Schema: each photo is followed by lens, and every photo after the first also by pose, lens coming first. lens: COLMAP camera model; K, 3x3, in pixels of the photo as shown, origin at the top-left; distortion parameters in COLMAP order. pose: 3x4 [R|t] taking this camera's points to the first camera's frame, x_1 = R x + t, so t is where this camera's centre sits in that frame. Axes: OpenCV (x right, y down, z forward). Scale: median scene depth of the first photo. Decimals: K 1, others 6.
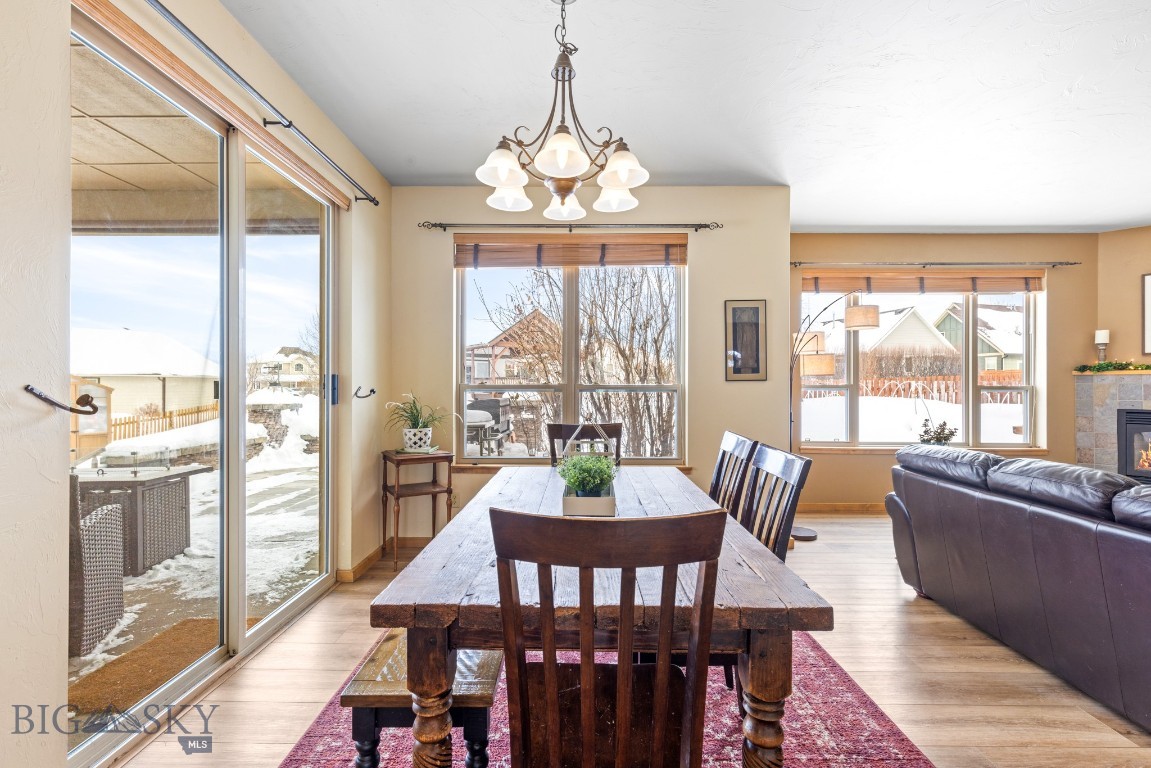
lens RADIAL K [[517.5, 0, 575.8], [0, 517.5, 383.8], [0, 0, 1]] dist [0.006425, -0.000362]
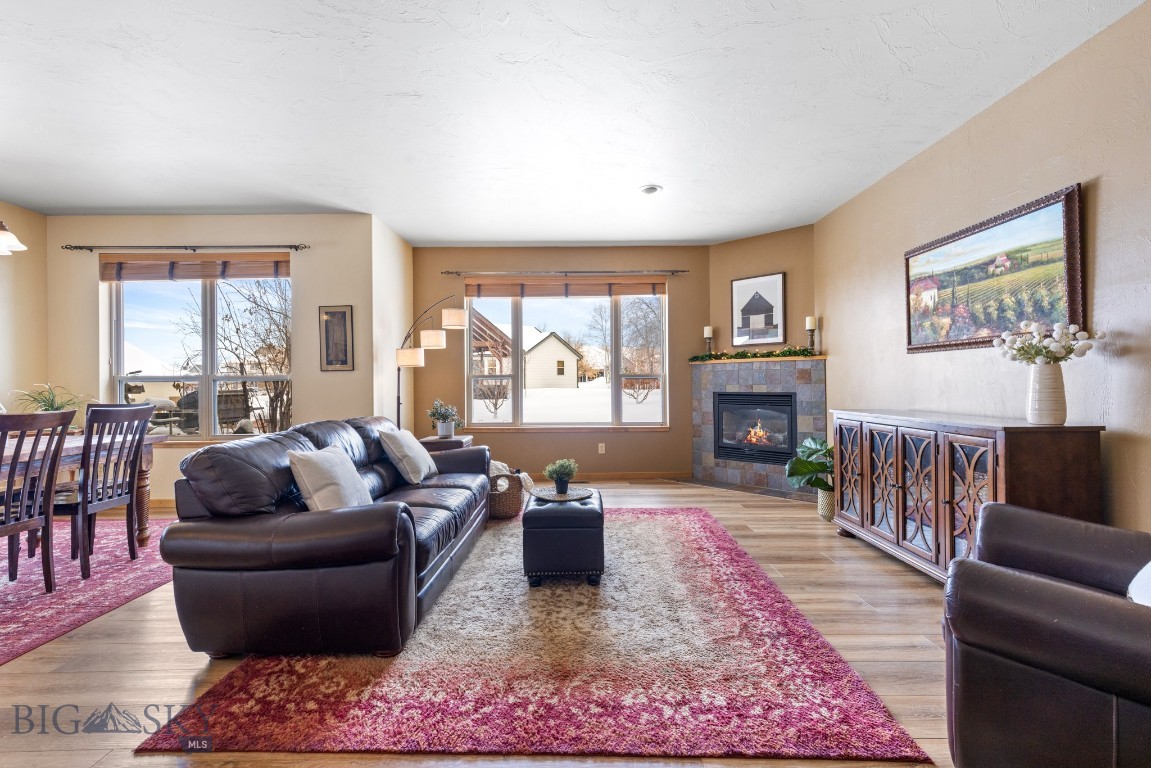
lens RADIAL K [[517.5, 0, 576.9], [0, 517.5, 382.0], [0, 0, 1]] dist [0.006425, -0.000362]
pose [[0.999908, -0.010599, 0.008447, 0.712429], [0.010586, 0.999943, 0.001619, 0.020270], [-0.008464, -0.001530, 0.999963, -0.201179]]
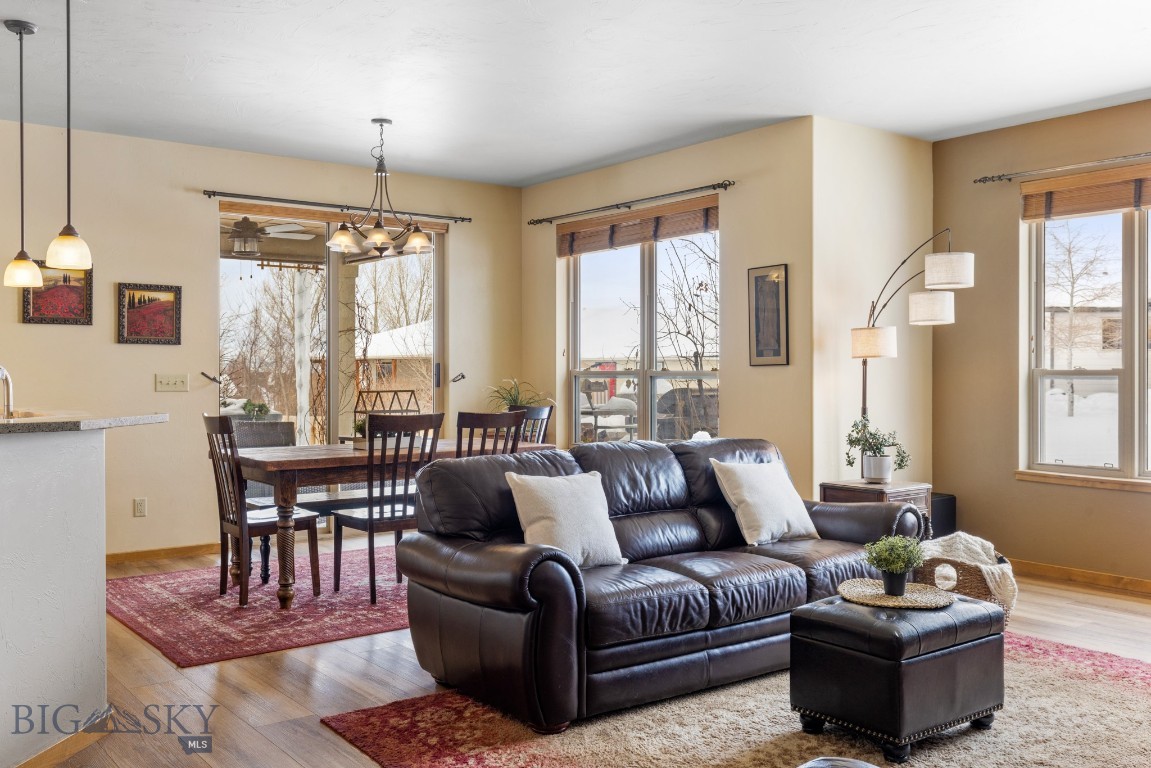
lens RADIAL K [[1013.8, 0, 585.0], [0, 1013.8, 375.3], [0, 0, 1]] dist [0.009564, -0.006794]
pose [[0.616230, 0.001258, -0.787565, 1.121197], [0.004387, 0.999978, 0.005030, 0.000668], [0.787554, -0.006555, 0.616210, -0.168510]]
